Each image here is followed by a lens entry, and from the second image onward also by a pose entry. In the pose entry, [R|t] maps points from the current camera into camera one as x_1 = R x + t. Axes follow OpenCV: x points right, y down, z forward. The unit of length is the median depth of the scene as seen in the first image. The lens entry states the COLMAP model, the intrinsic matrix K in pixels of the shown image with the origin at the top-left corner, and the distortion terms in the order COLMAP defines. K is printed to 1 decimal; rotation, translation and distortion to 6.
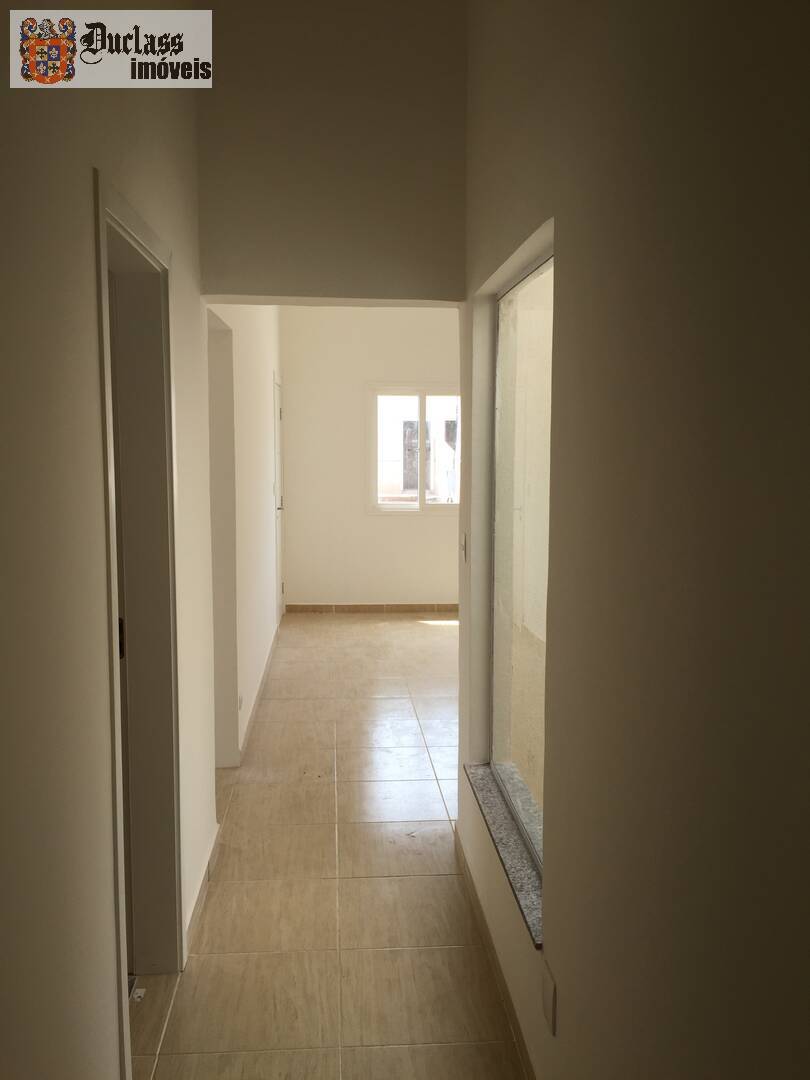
lens RADIAL K [[913.6, 0, 405.0], [0, 913.6, 540.0], [0, 0, 1]] dist [0.035517, -0.017497]
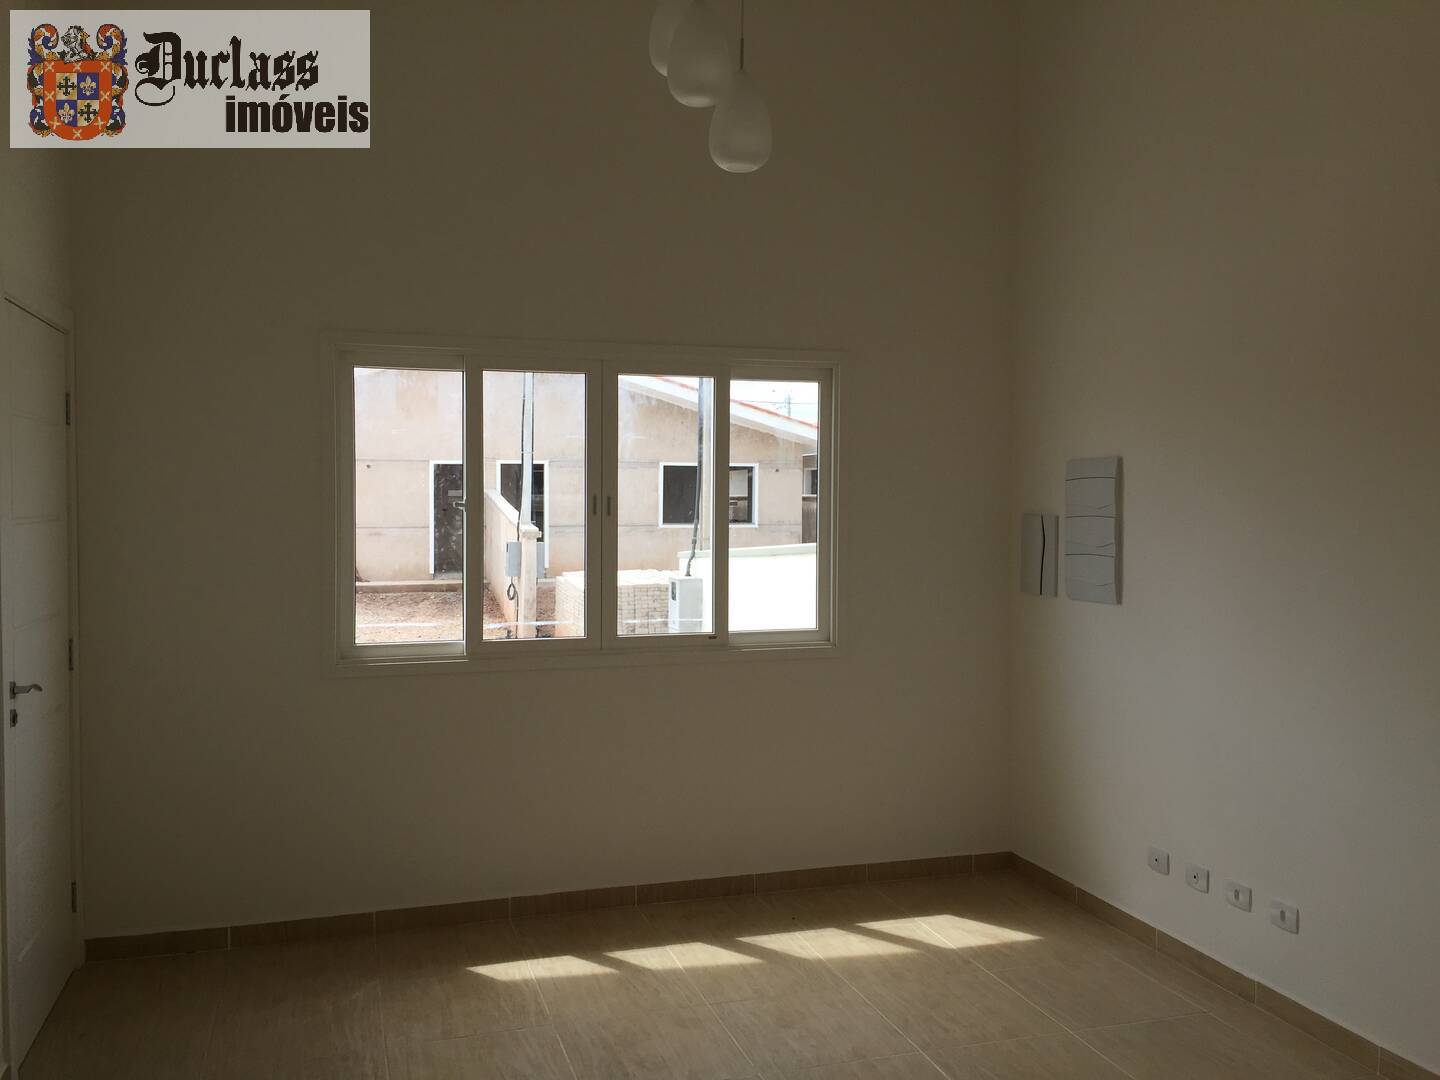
lens RADIAL K [[1218.1, 0, 720.0], [0, 1218.1, 540.0], [0, 0, 1]] dist [0.035517, -0.017497]
pose [[0.975279, -0.005489, 0.220909, 0.005948], [0.022247, 0.997051, -0.073443, -0.043357], [-0.219854, 0.076542, 0.972525, 0.459796]]
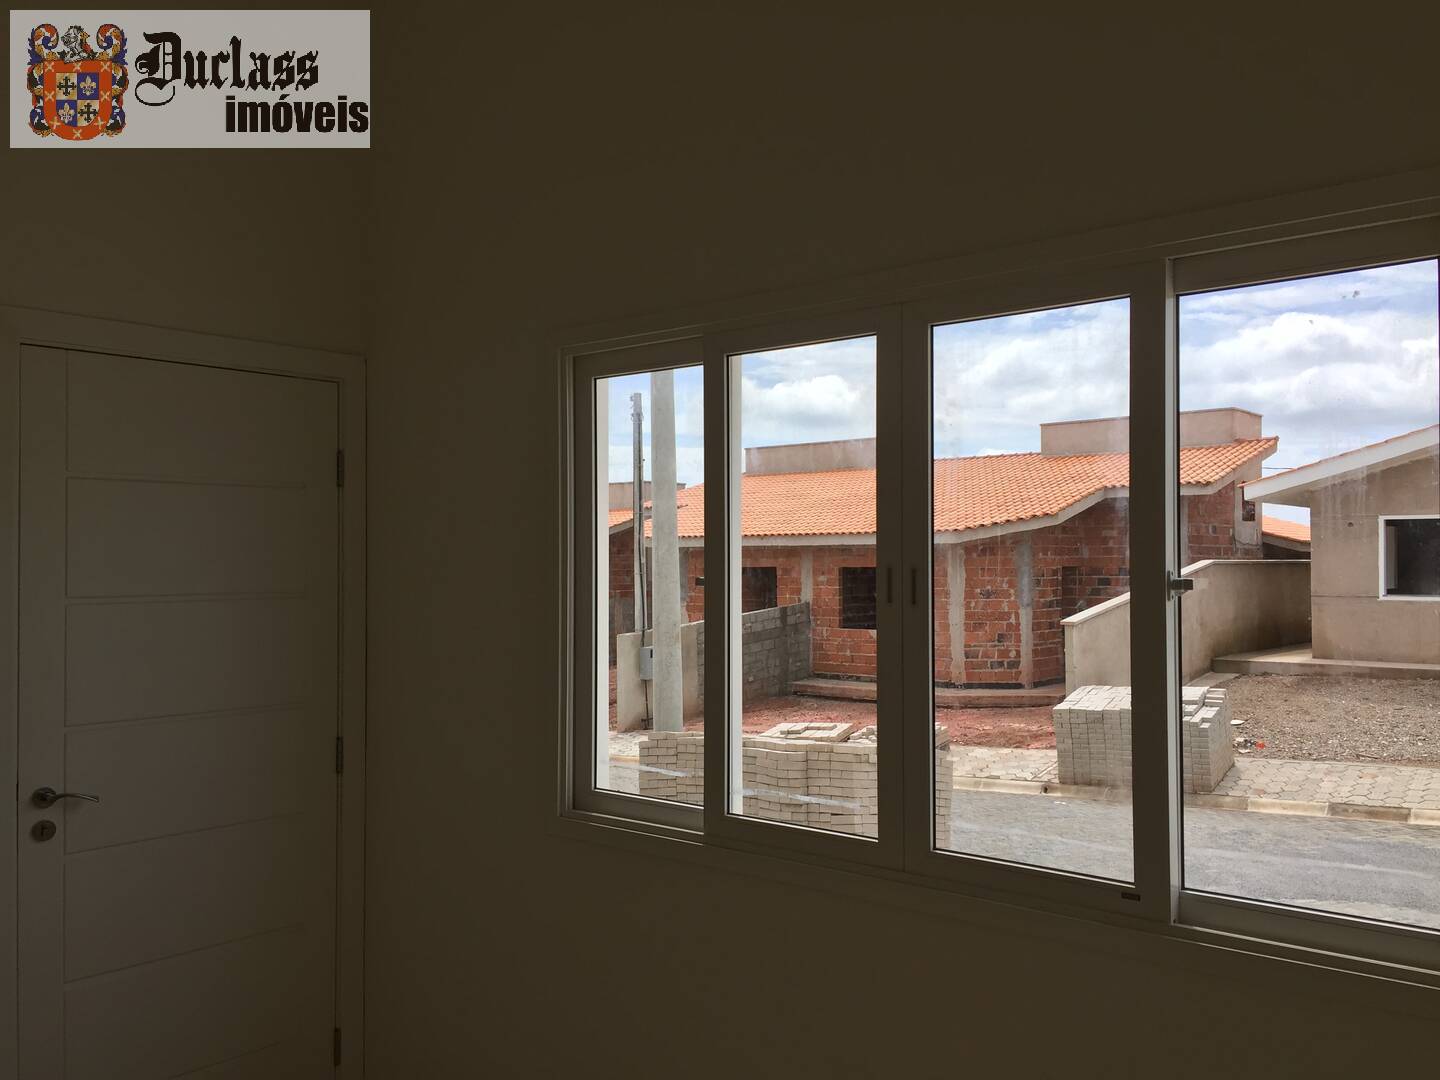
lens RADIAL K [[1218.1, 0, 720.0], [0, 1218.1, 540.0], [0, 0, 1]] dist [0.035517, -0.017497]
pose [[0.721007, -0.015182, -0.692762, 0.230348], [-0.075905, 0.992013, -0.100741, -0.078066], [0.688758, 0.125219, 0.714096, 0.761181]]
